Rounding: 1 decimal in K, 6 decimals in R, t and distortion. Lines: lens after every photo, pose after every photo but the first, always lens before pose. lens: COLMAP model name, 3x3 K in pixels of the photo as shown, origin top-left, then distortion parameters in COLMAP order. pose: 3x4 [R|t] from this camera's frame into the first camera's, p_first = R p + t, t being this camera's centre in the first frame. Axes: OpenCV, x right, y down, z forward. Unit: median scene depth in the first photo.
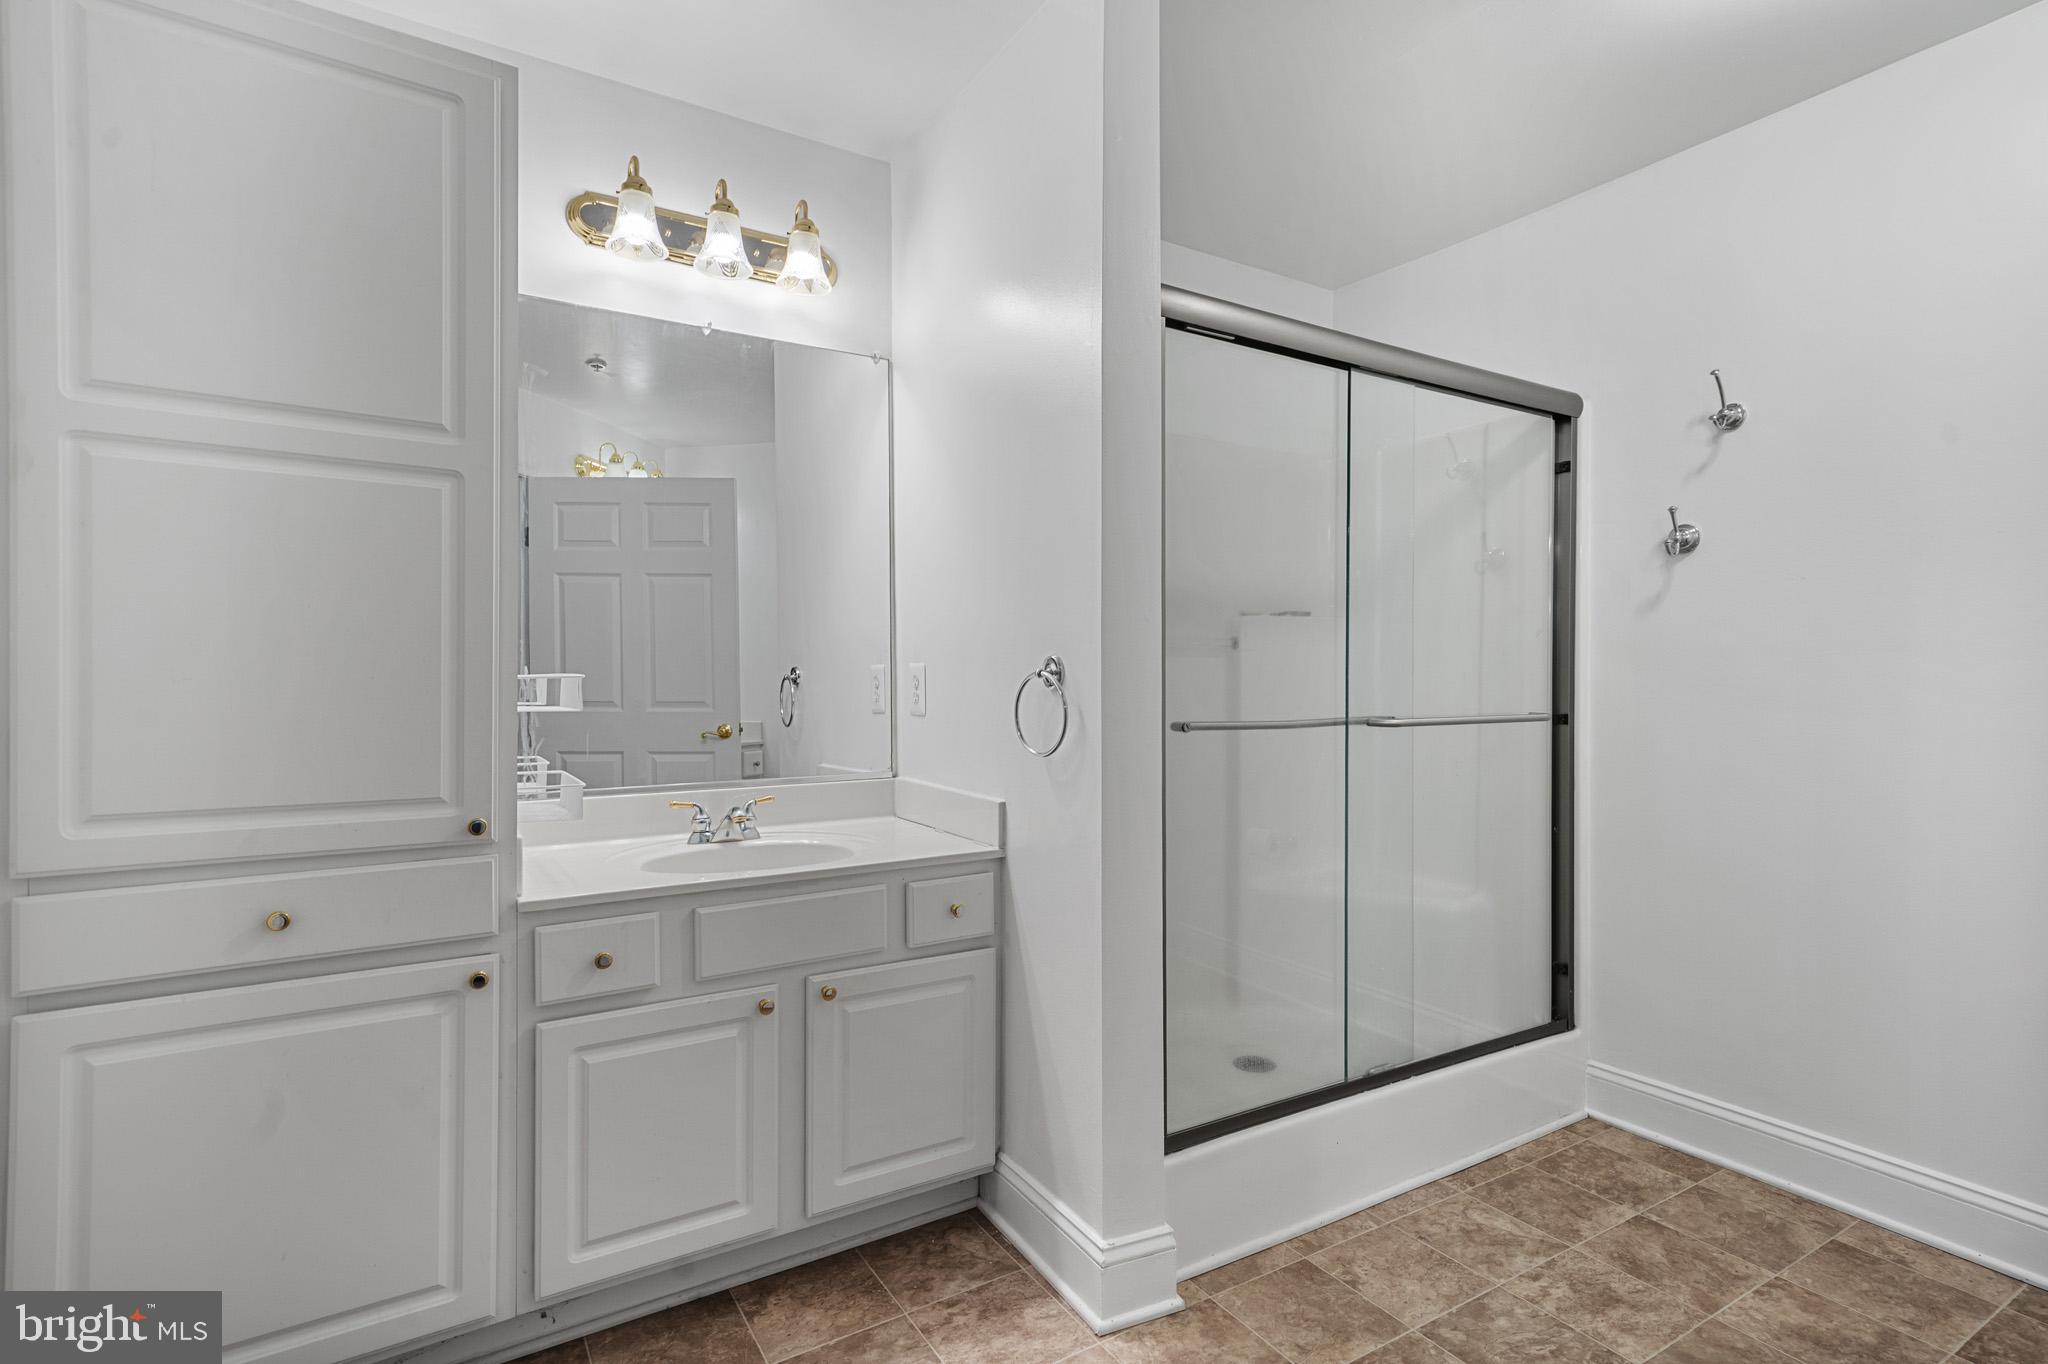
lens RADIAL K [[998.2, 0, 1032.3], [0, 998.2, 672.5], [0, 0, 1]] dist [0.012681, 0.000973]
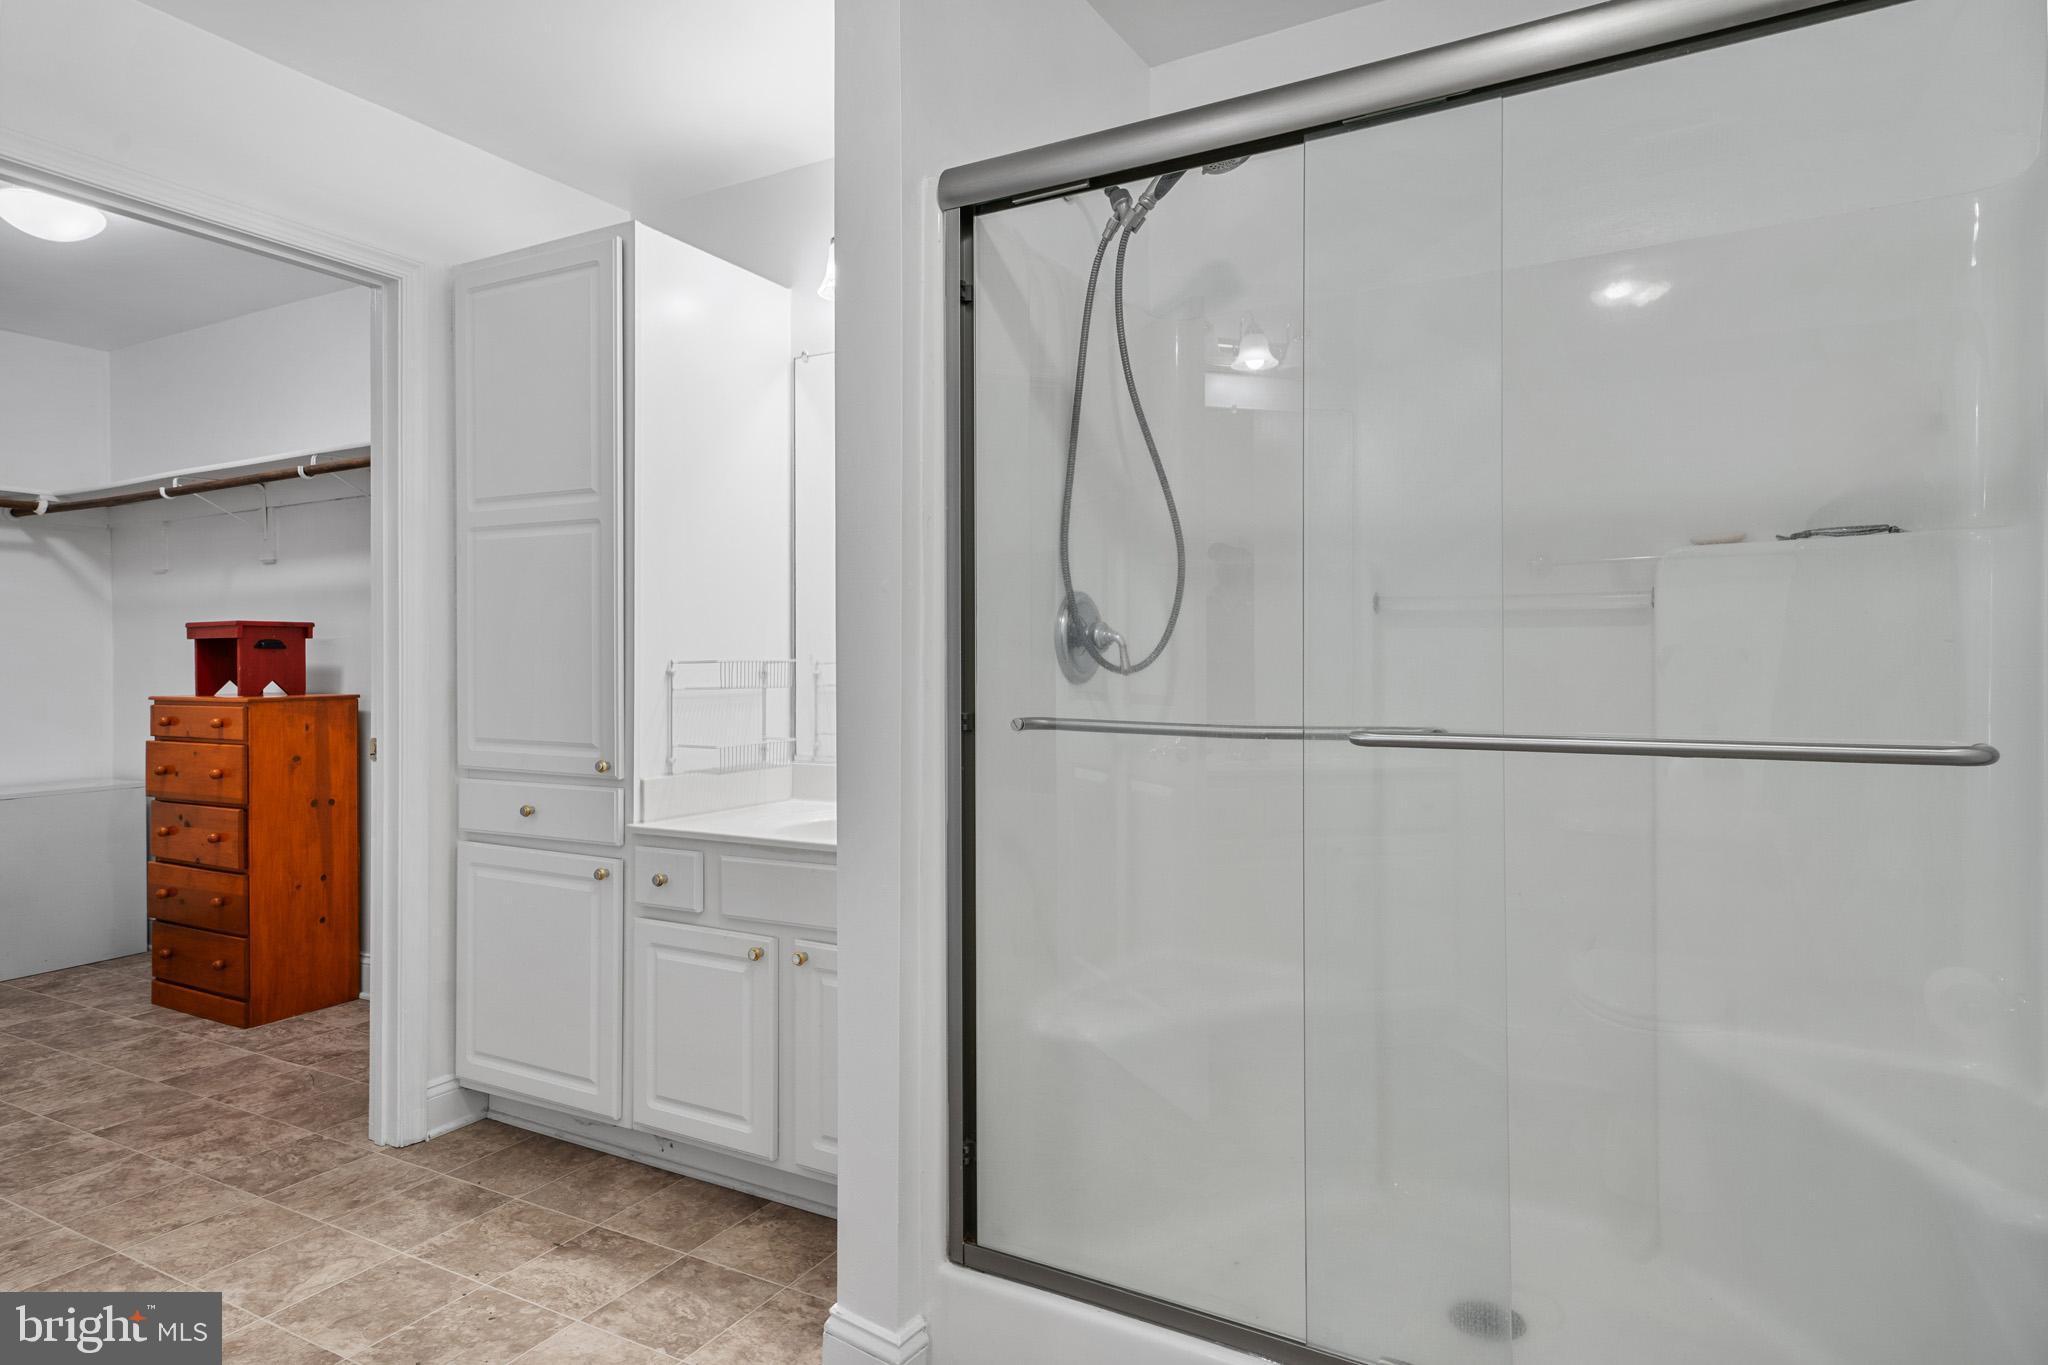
lens RADIAL K [[1146.6, 0, 1024.1], [0, 1146.6, 657.5], [0, 0, 1]] dist [0.032007, -0.000479]
pose [[0.479993, -0.007442, -0.877241, 0.972716], [0.002090, 0.999971, -0.007339, 0.010127], [0.877270, 0.001690, 0.479994, 0.614554]]
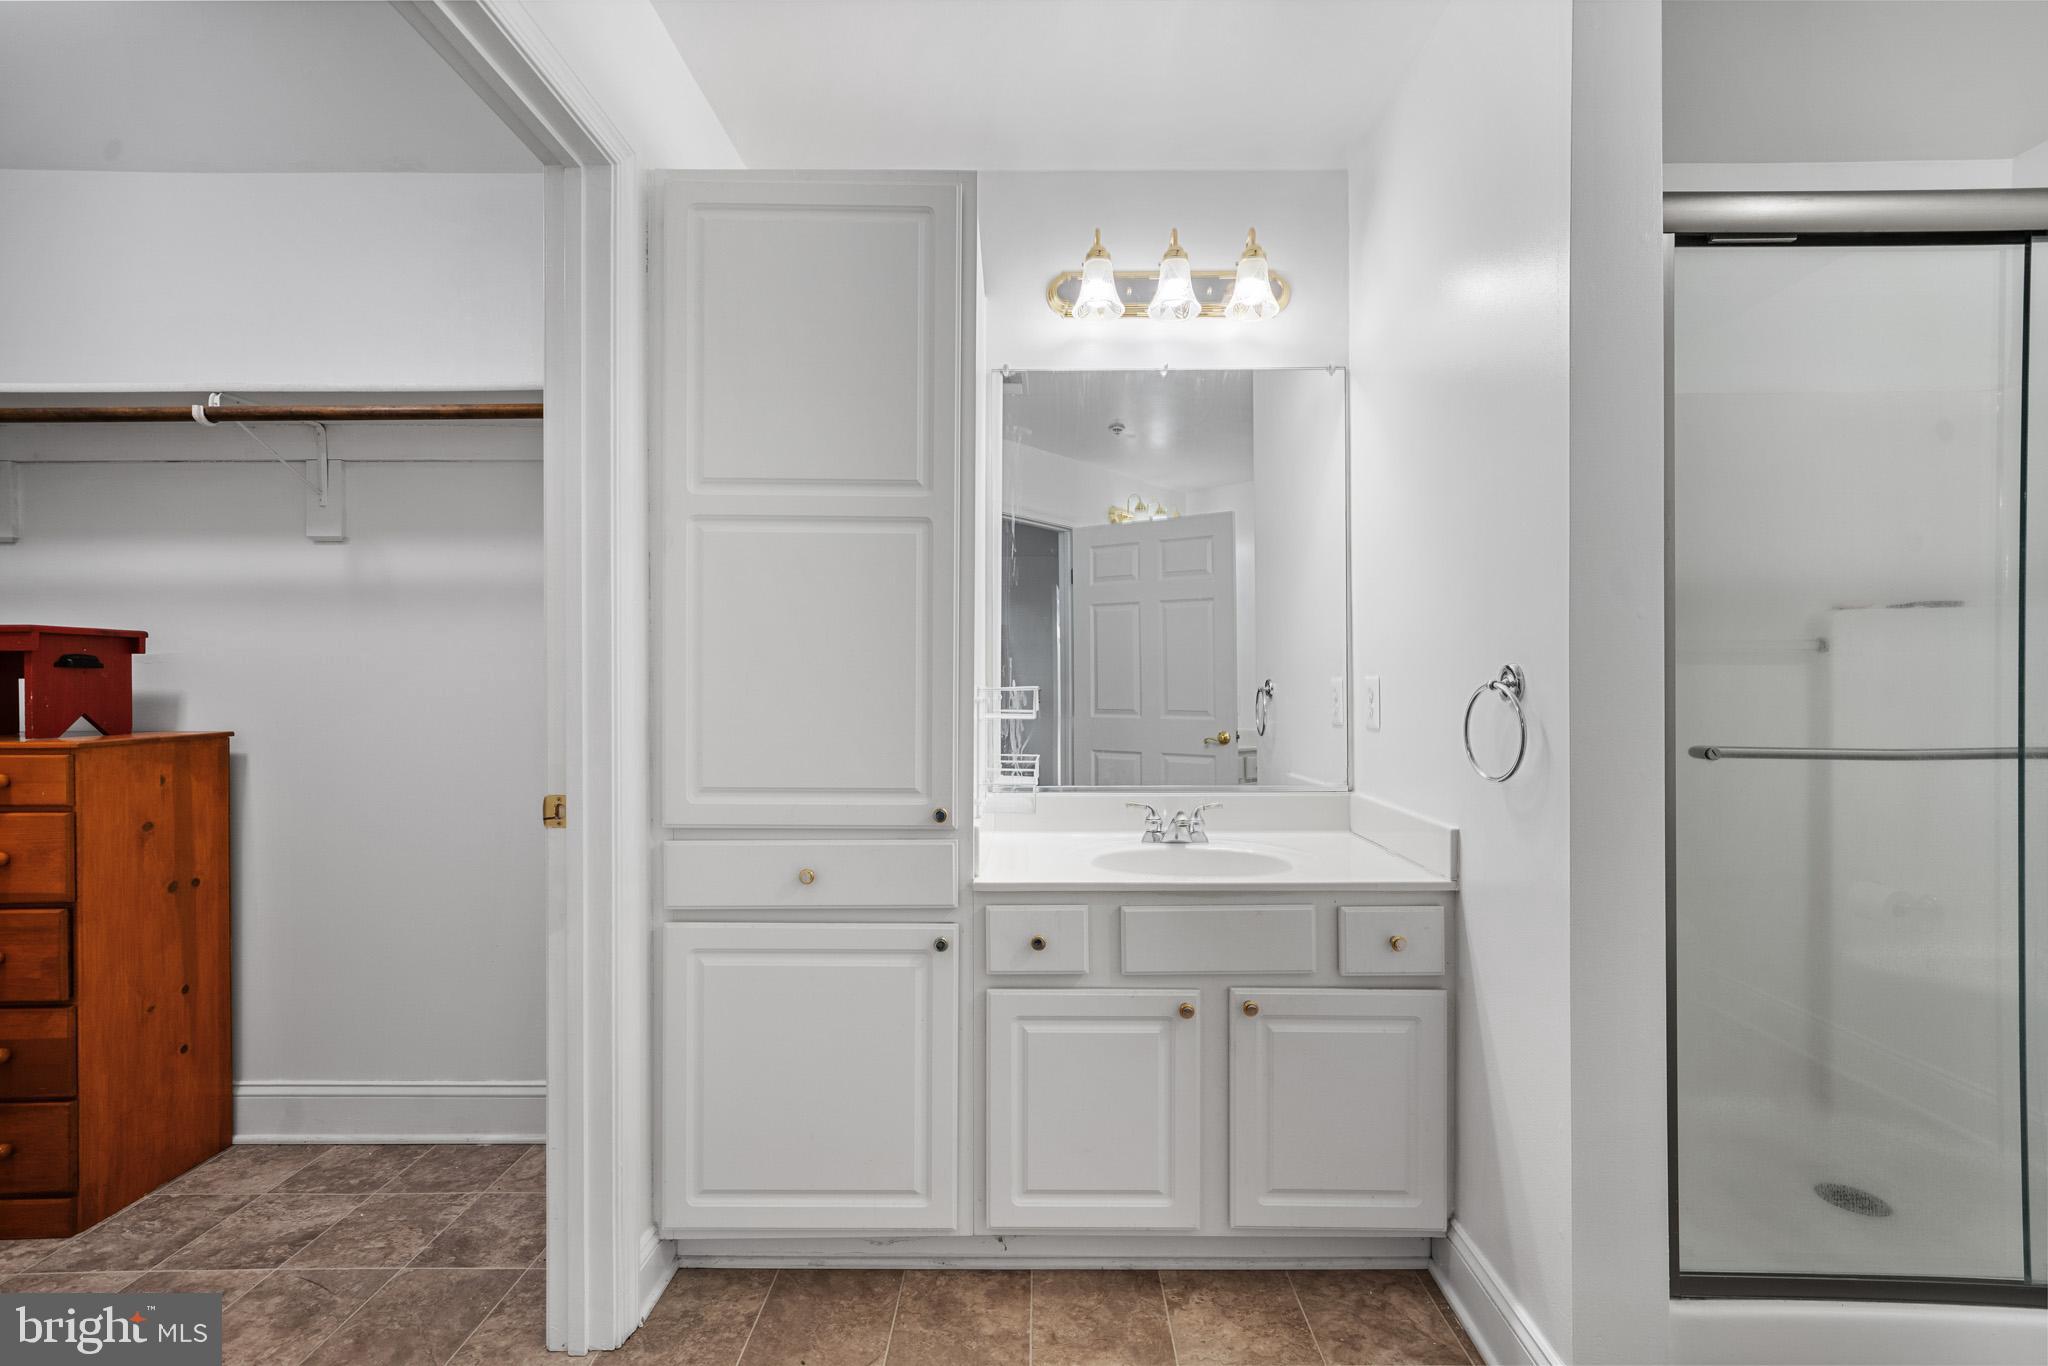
lens RADIAL K [[875.9, 0, 1019.8], [0, 875.9, 683.8], [0, 0, 1]] dist [-0.002155, 0.006020]
pose [[0.845891, -0.002924, -0.533348, 0.066598], [0.001760, 0.999995, -0.002690, 0.000893], [0.533353, 0.001337, 0.845891, 0.142673]]
